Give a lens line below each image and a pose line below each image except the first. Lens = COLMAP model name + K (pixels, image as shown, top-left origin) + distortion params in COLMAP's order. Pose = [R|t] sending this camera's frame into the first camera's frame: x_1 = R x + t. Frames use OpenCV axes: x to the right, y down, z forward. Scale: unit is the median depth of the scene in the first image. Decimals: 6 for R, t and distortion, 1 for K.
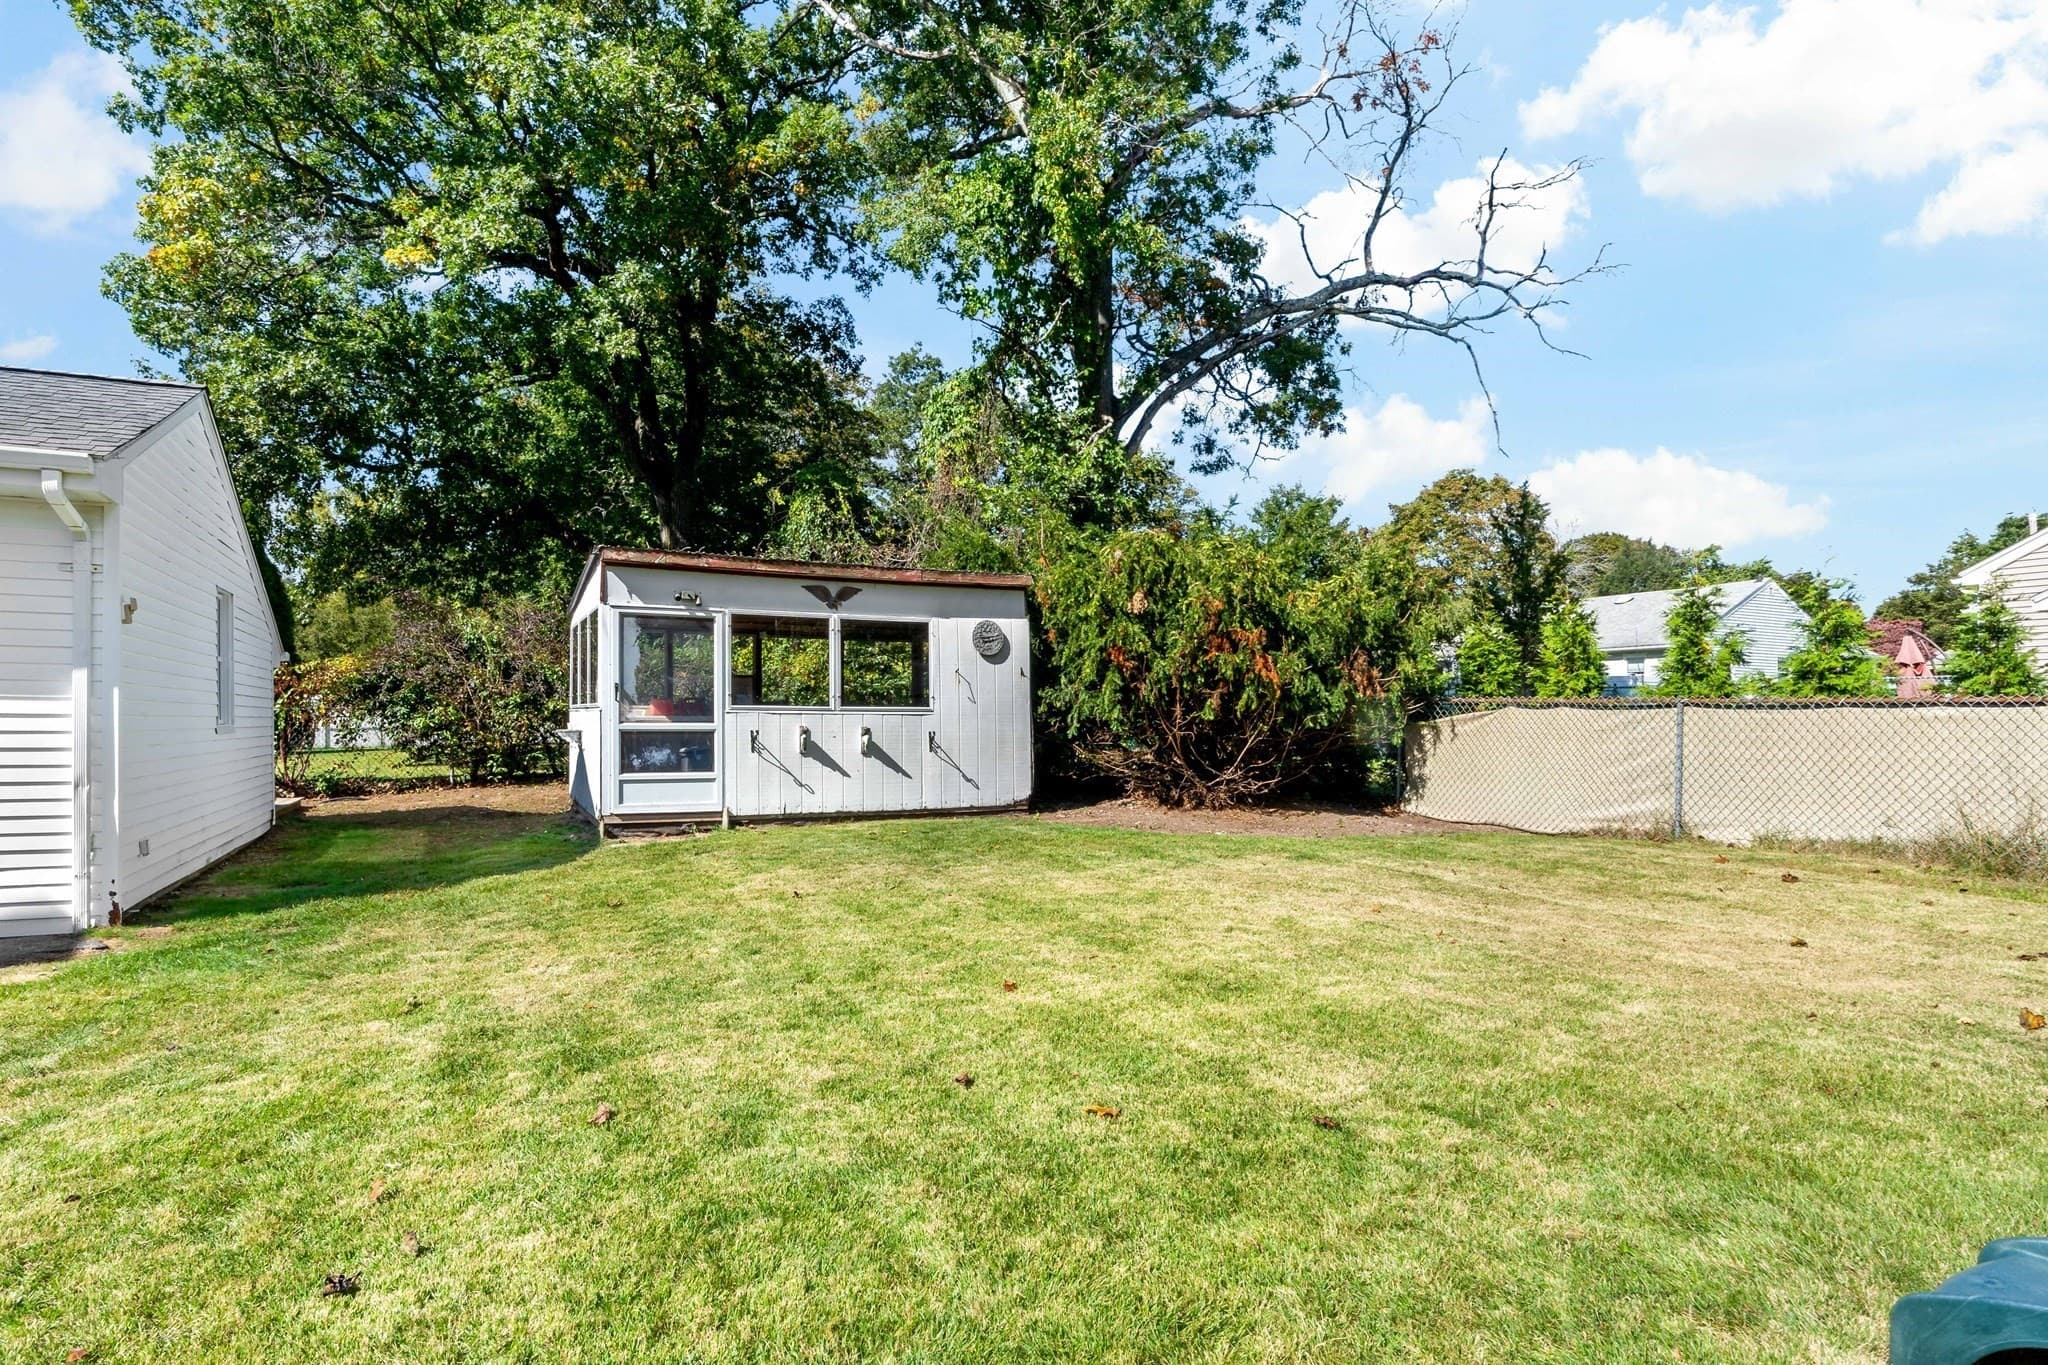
lens RADIAL K [[1132.3, 0, 1024.0], [0, 1132.3, 682.5], [0, 0, 1]] dist [0.002070, 0.000366]
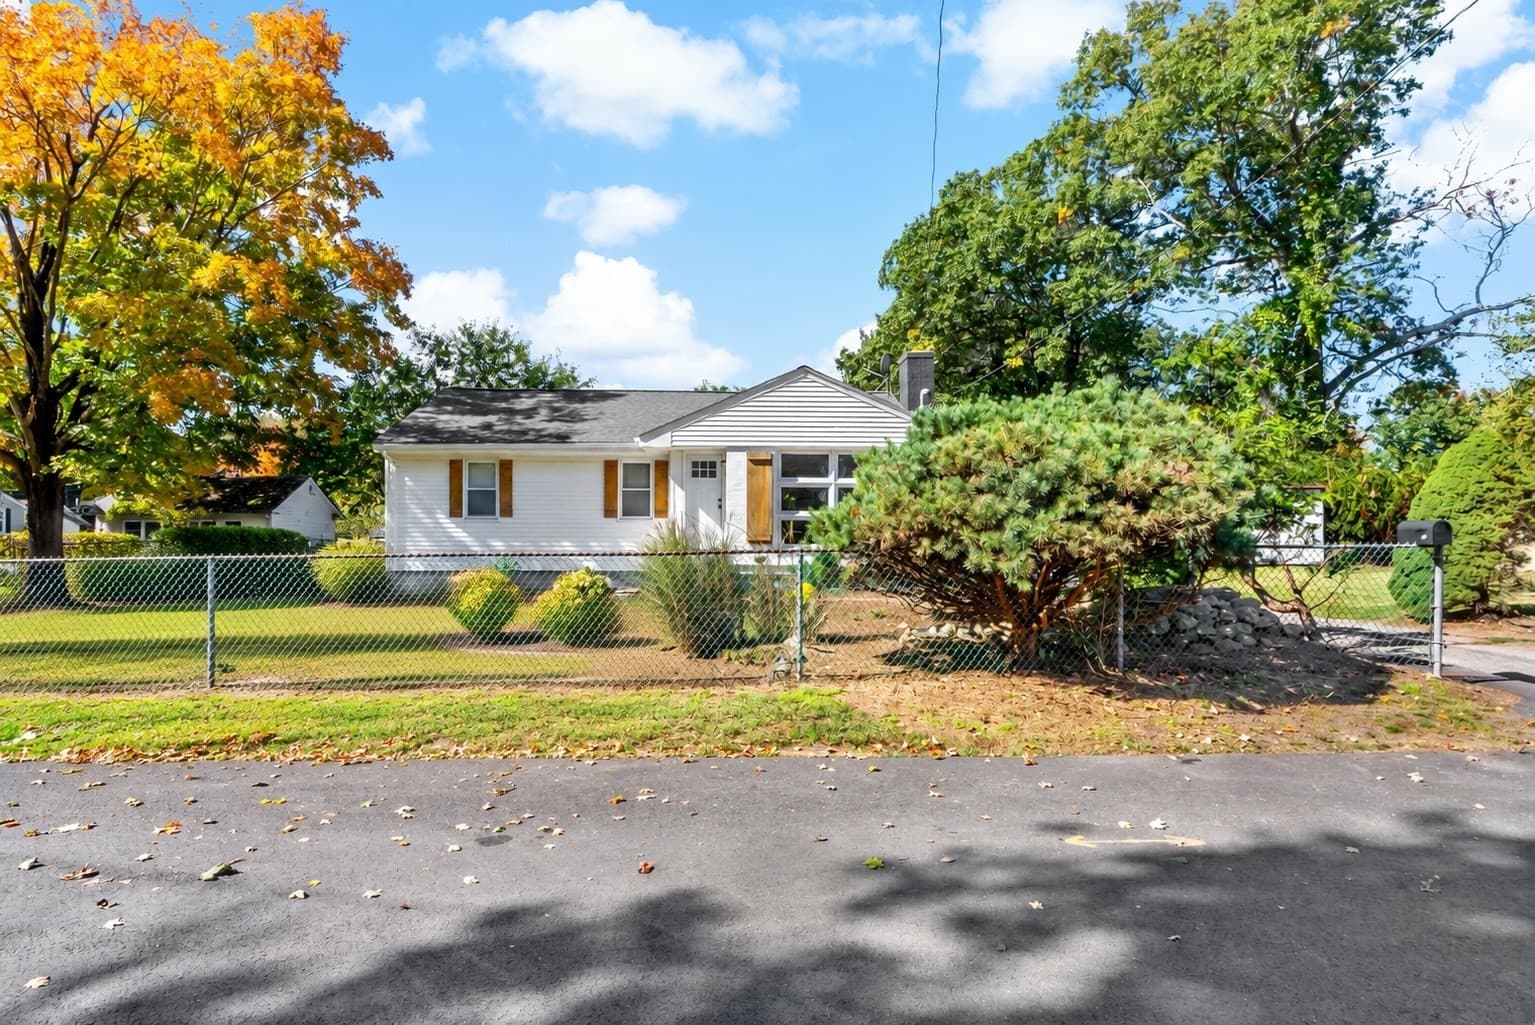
lens RADIAL K [[806.7, 0, 767.4], [0, 806.7, 535.1], [0, 0, 1]] dist [0.000905, 0.000072]
pose [[0.907528, -0.000440, -0.419991, -0.238482], [0.011046, 0.999679, 0.022821, -0.015099], [0.419846, -0.025350, 0.907241, -0.841276]]
